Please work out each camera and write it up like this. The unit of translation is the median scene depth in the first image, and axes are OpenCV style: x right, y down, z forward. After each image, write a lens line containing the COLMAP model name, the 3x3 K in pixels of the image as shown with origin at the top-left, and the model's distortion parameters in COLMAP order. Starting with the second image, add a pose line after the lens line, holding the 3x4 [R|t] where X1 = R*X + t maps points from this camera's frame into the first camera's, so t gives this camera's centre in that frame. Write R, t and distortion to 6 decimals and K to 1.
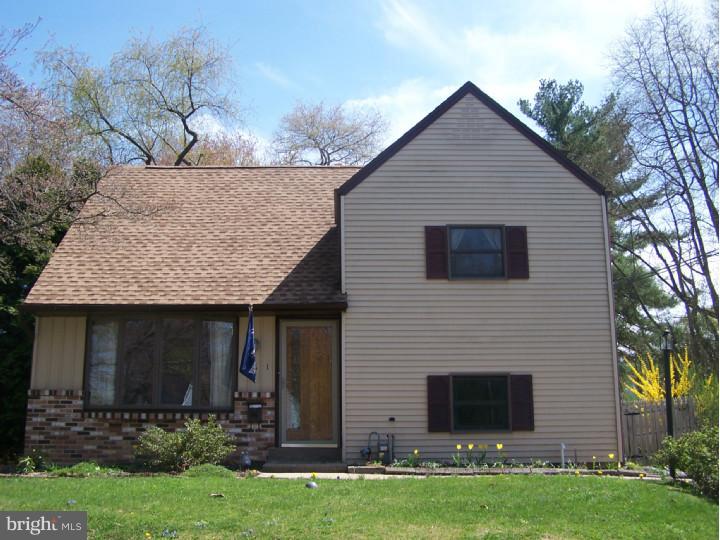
lens RADIAL K [[821.4, 0, 343.0], [0, 821.4, 284.9], [0, 0, 1]] dist [-0.207063, 0.372168]
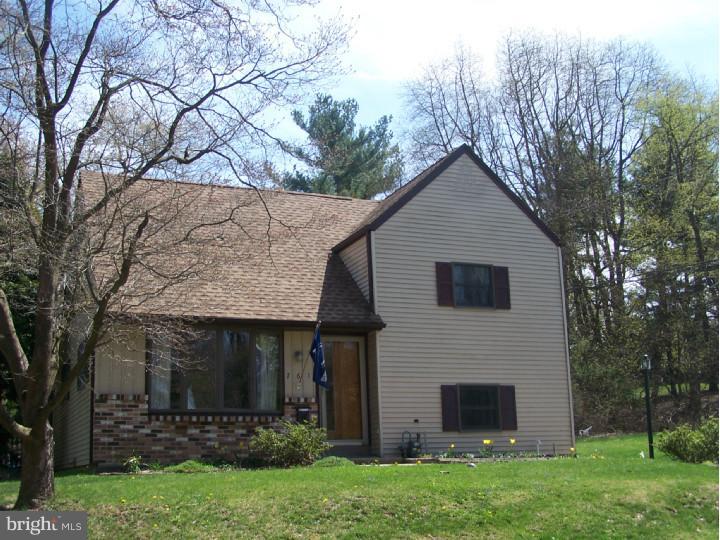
lens RADIAL K [[862.5, 0, 359.6], [0, 862.5, 283.8], [0, 0, 1]] dist [-0.191962, 0.406614]
pose [[0.925978, 0.058007, 0.373096, -0.496820], [-0.057294, 0.998273, -0.013009, -0.017091], [-0.373206, -0.009331, 0.927702, -0.146637]]
